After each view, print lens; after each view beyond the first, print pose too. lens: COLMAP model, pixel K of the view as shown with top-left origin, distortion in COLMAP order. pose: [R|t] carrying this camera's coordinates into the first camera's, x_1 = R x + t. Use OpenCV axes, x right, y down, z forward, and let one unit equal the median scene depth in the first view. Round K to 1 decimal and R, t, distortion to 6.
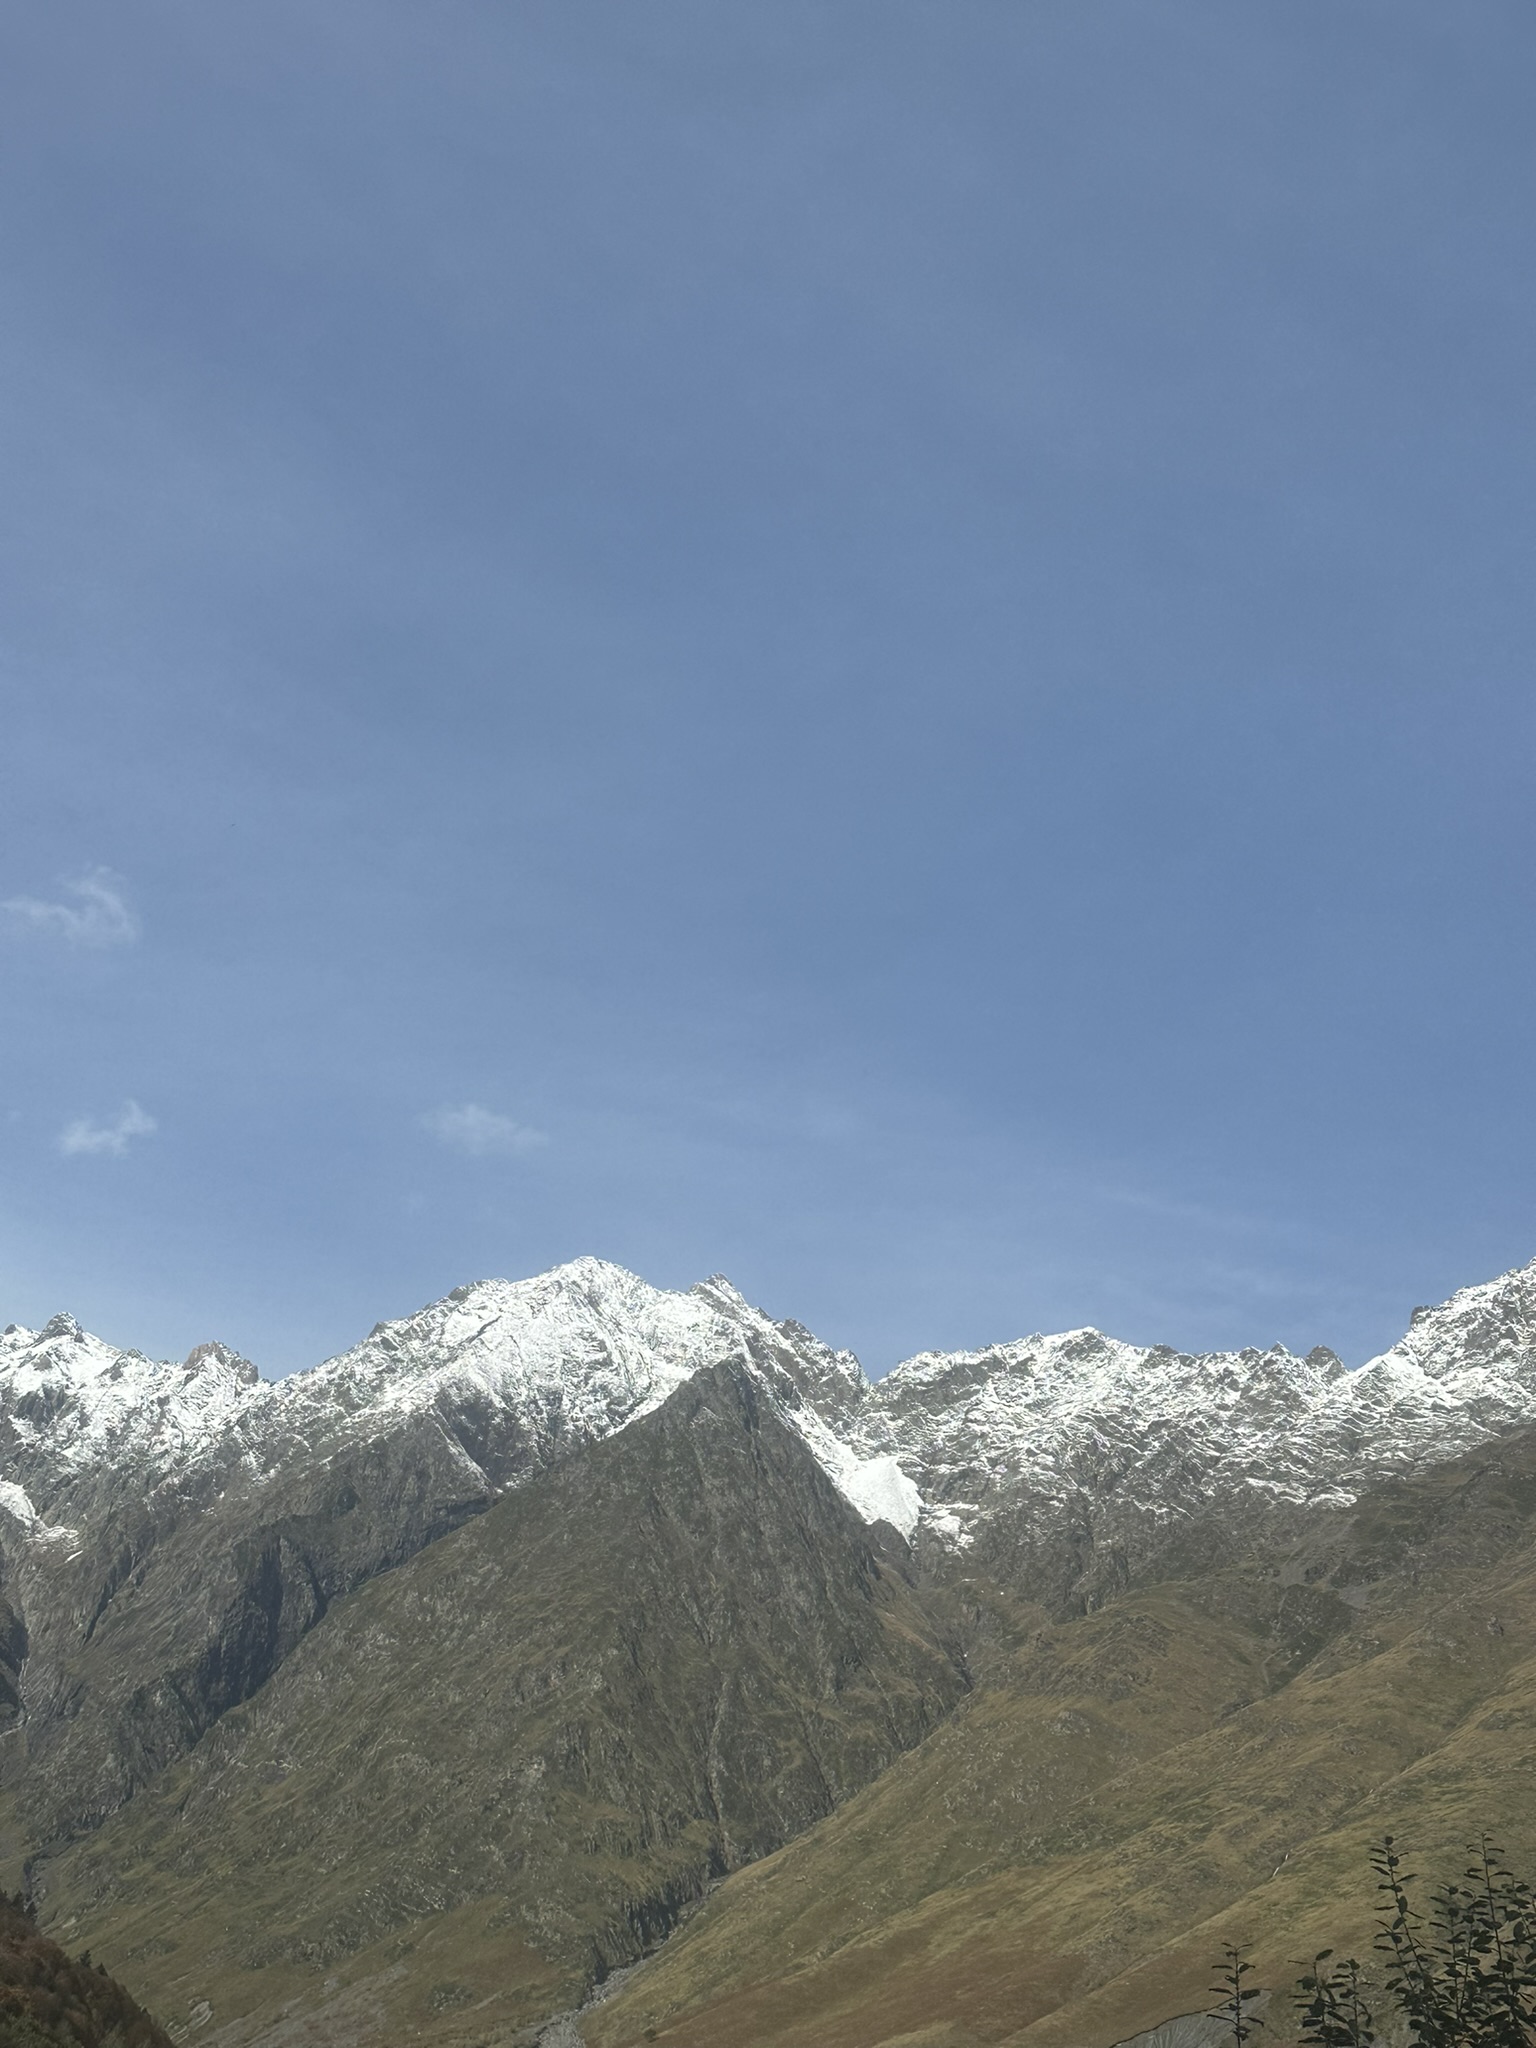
lens RADIAL K [[2579.3, 0, 771.2], [0, 2579.3, 1084.0], [0, 0, 1]] dist [0.190279, -0.561737]
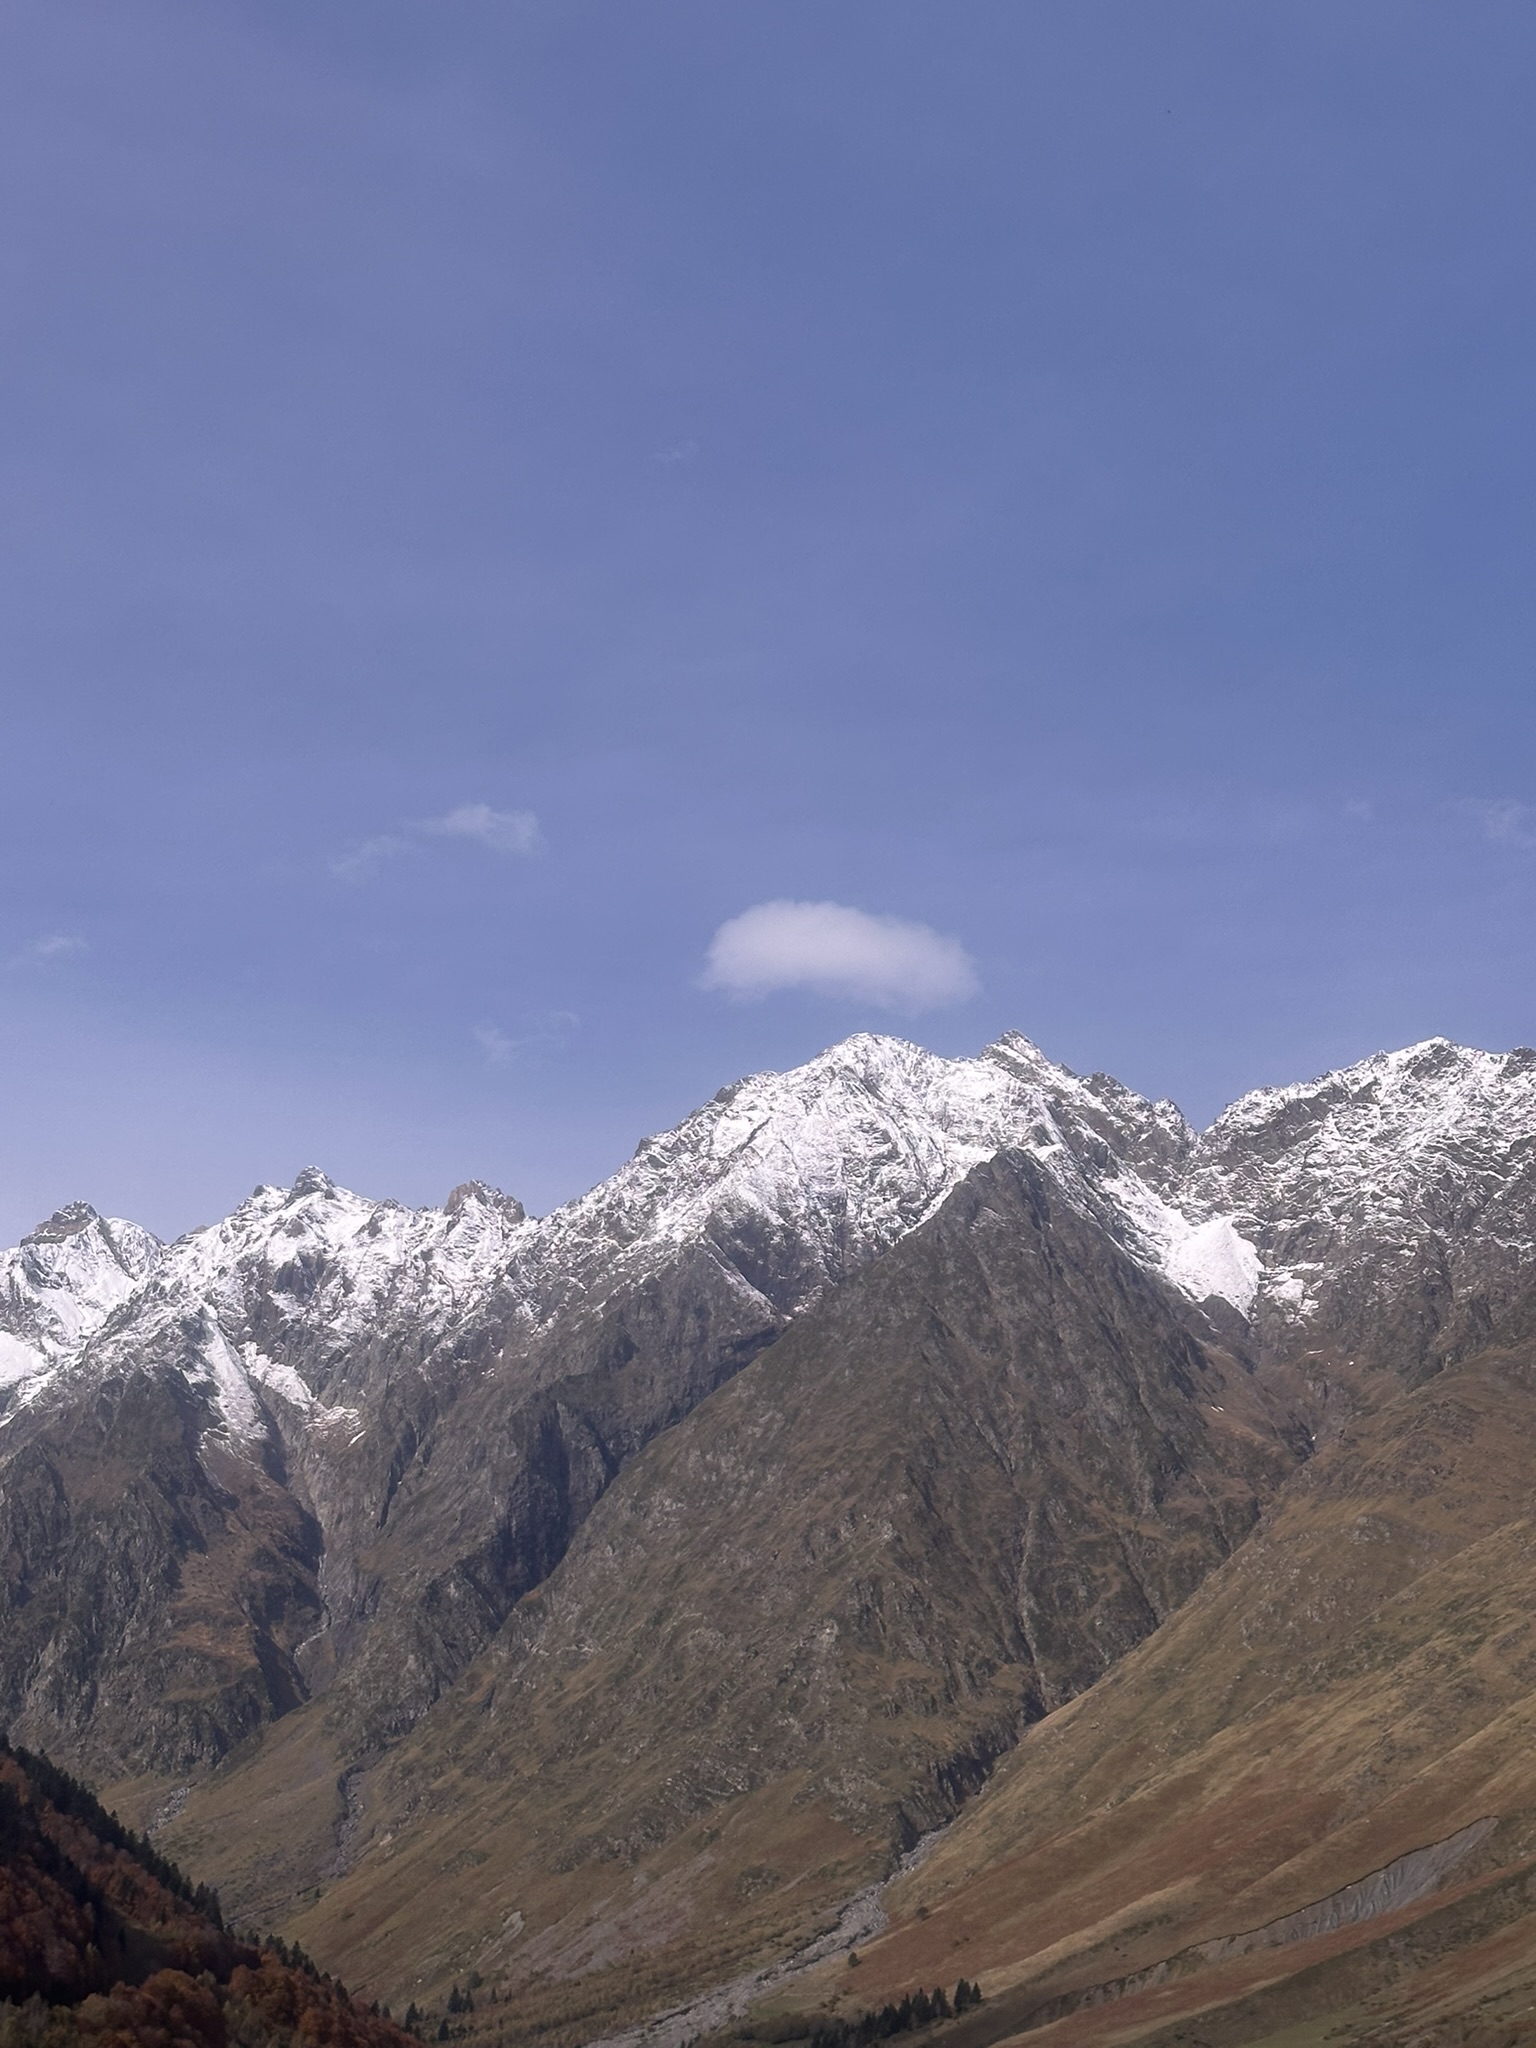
lens RADIAL K [[3321.8, 0, 844.5], [0, 3321.8, 1050.5], [0, 0, 1]] dist [0.123423, -0.016847]
pose [[0.980072, -0.140982, -0.139938, 0.096316], [0.157394, 0.980924, 0.114084, -0.068081], [0.121185, -0.133836, 0.983566, -0.131659]]
